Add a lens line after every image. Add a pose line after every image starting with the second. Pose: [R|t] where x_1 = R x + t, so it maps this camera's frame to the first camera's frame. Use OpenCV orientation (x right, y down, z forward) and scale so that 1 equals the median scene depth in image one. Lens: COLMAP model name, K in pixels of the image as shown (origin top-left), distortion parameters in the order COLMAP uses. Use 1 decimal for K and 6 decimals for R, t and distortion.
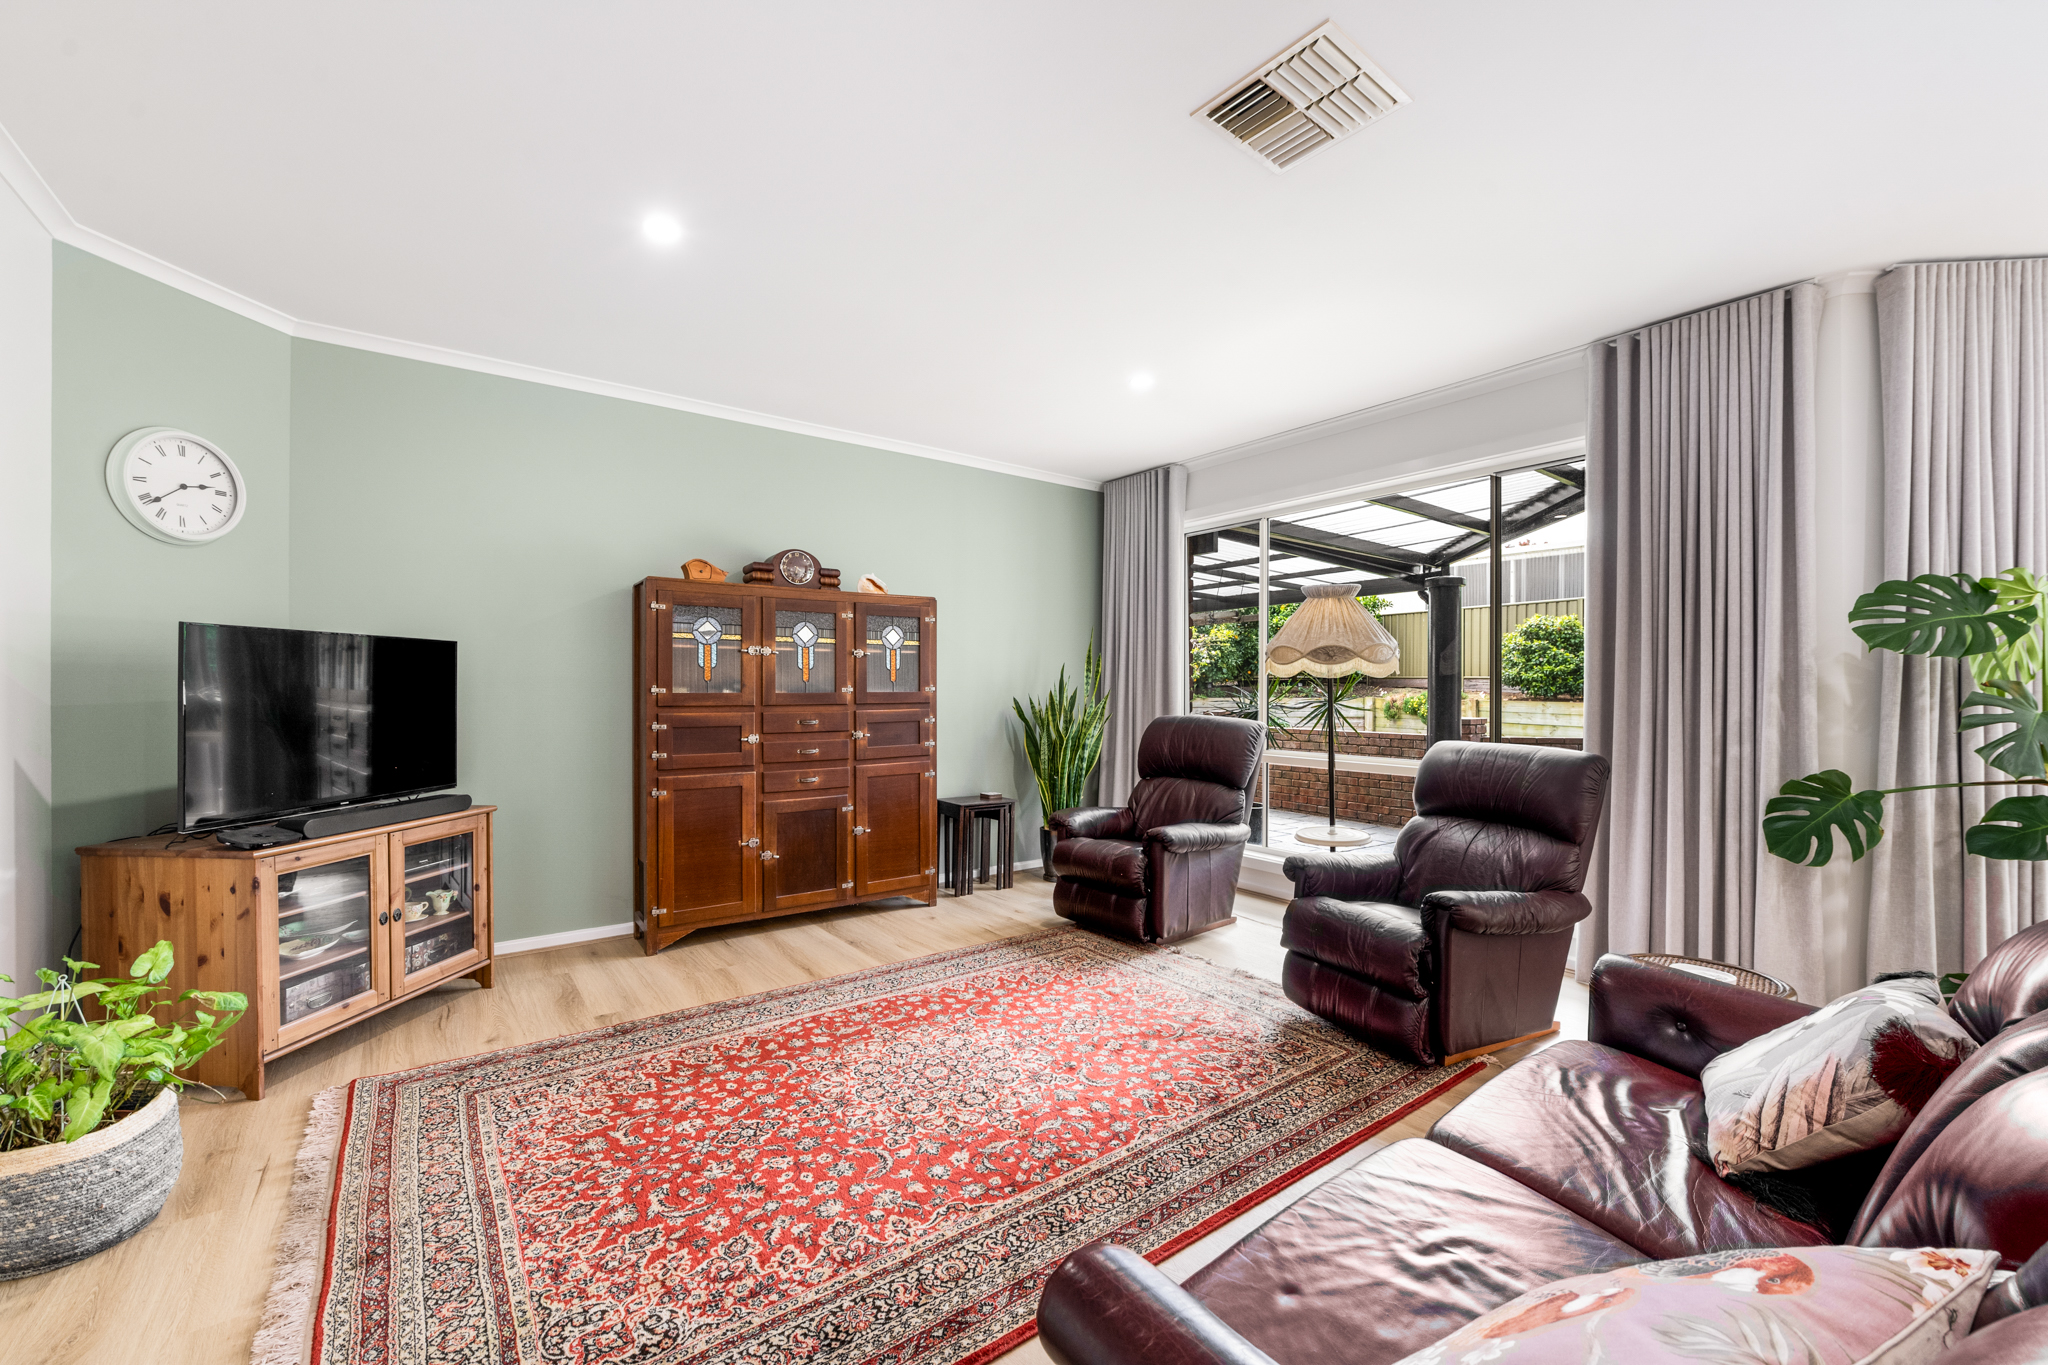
lens RADIAL K [[816.5, 0, 1025.7], [0, 816.5, 691.1], [0, 0, 1]] dist [-0.004298, 0.000151]
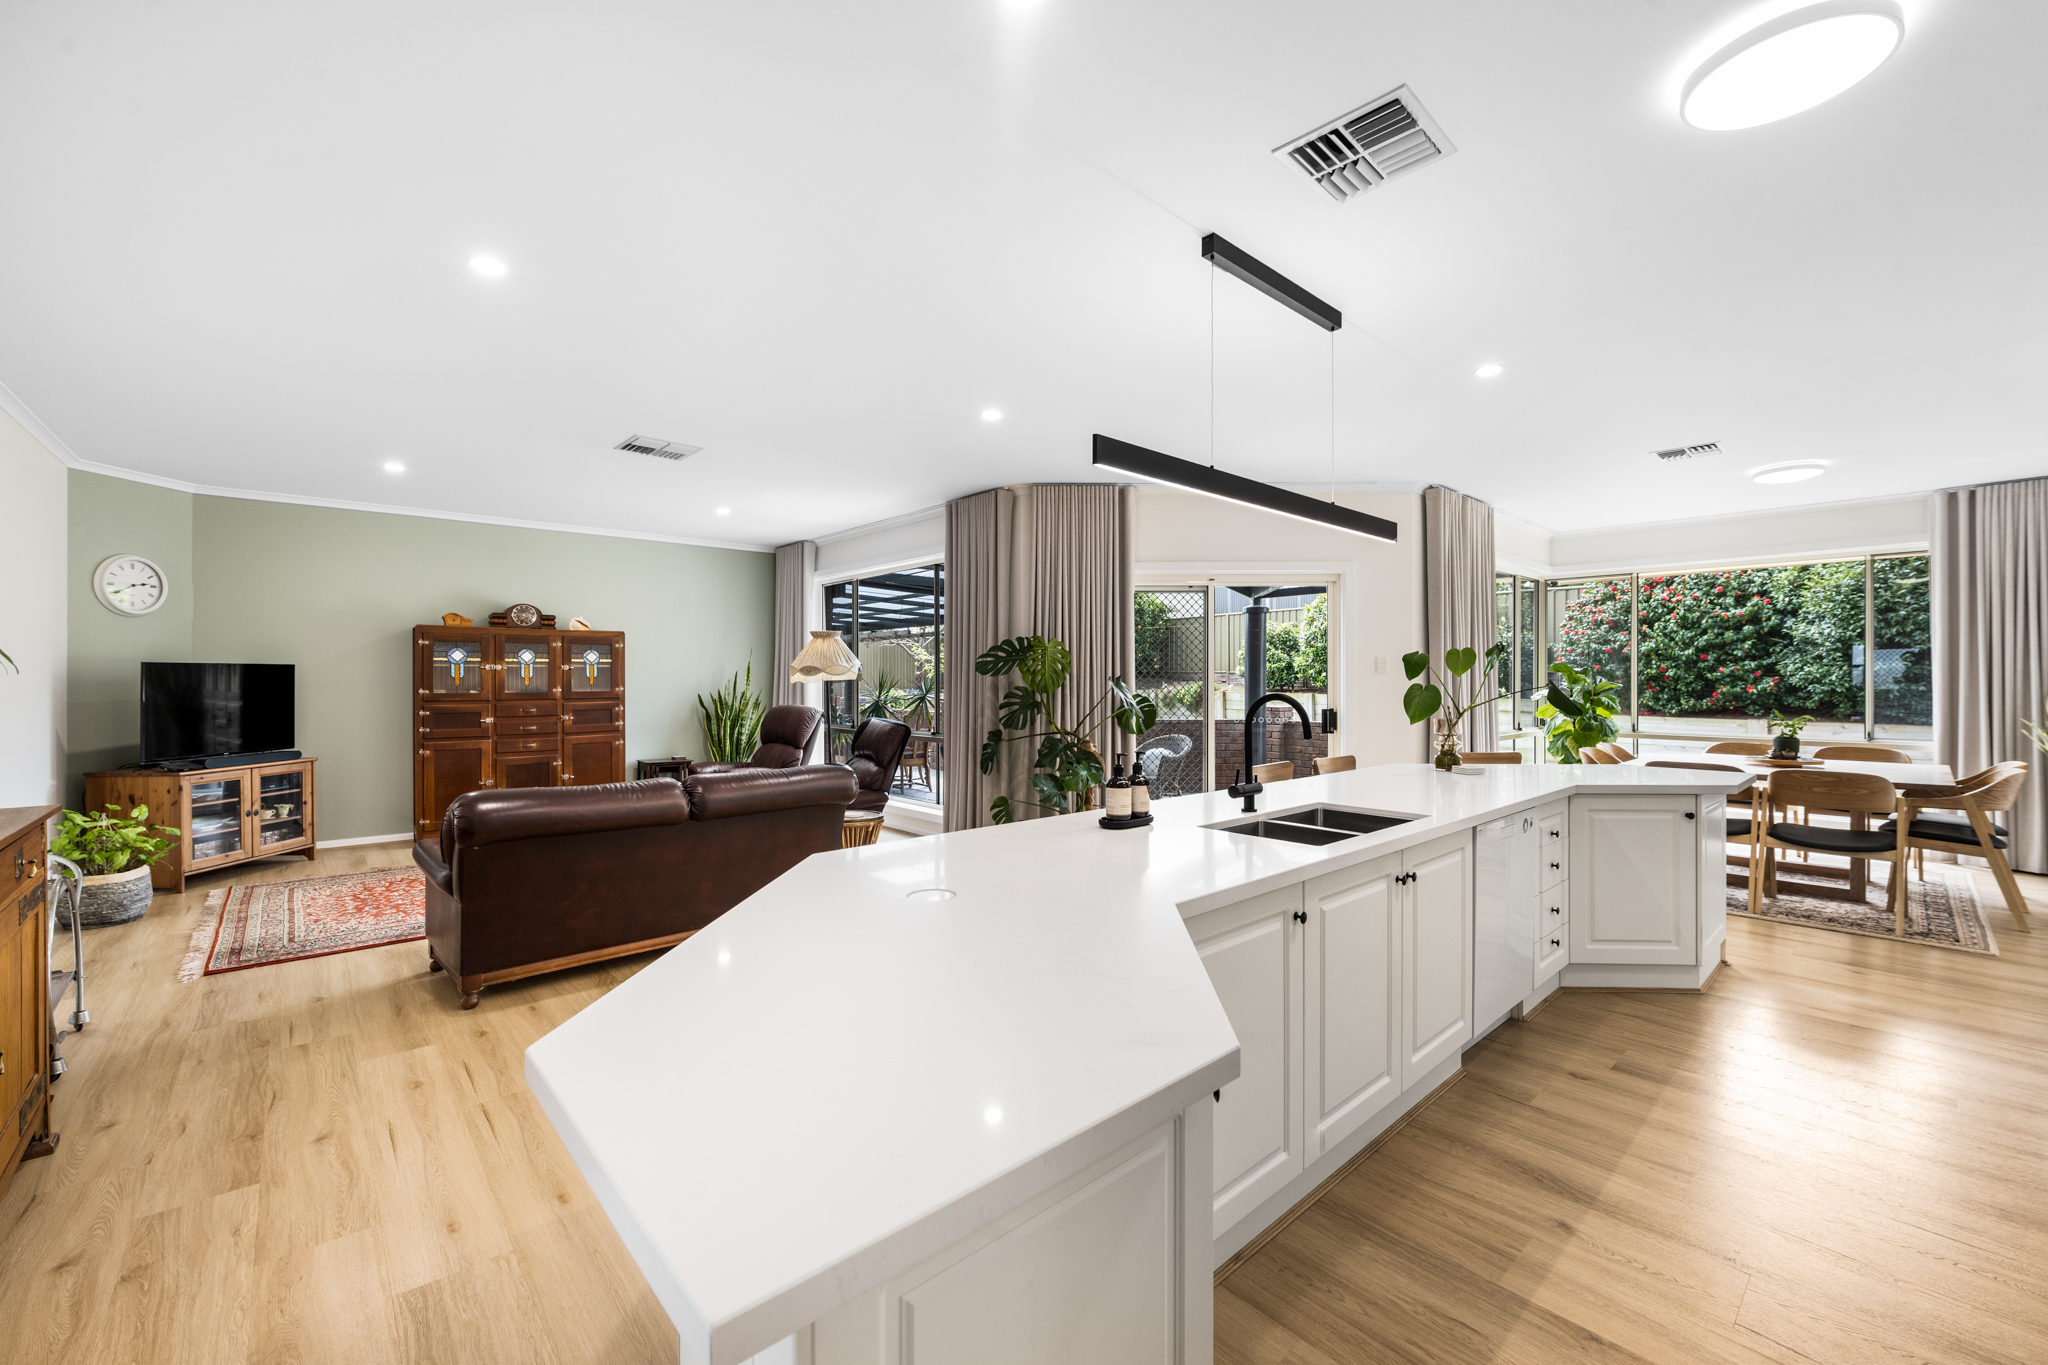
lens RADIAL K [[816.5, 0, 1027.5], [0, 816.5, 677.9], [0, 0, 1]] dist [-0.004298, 0.000151]
pose [[0.996106, -0.004200, 0.088059, 0.653049], [0.004749, 0.999971, -0.006024, -0.013580], [-0.088031, 0.006419, 0.996097, -0.802238]]
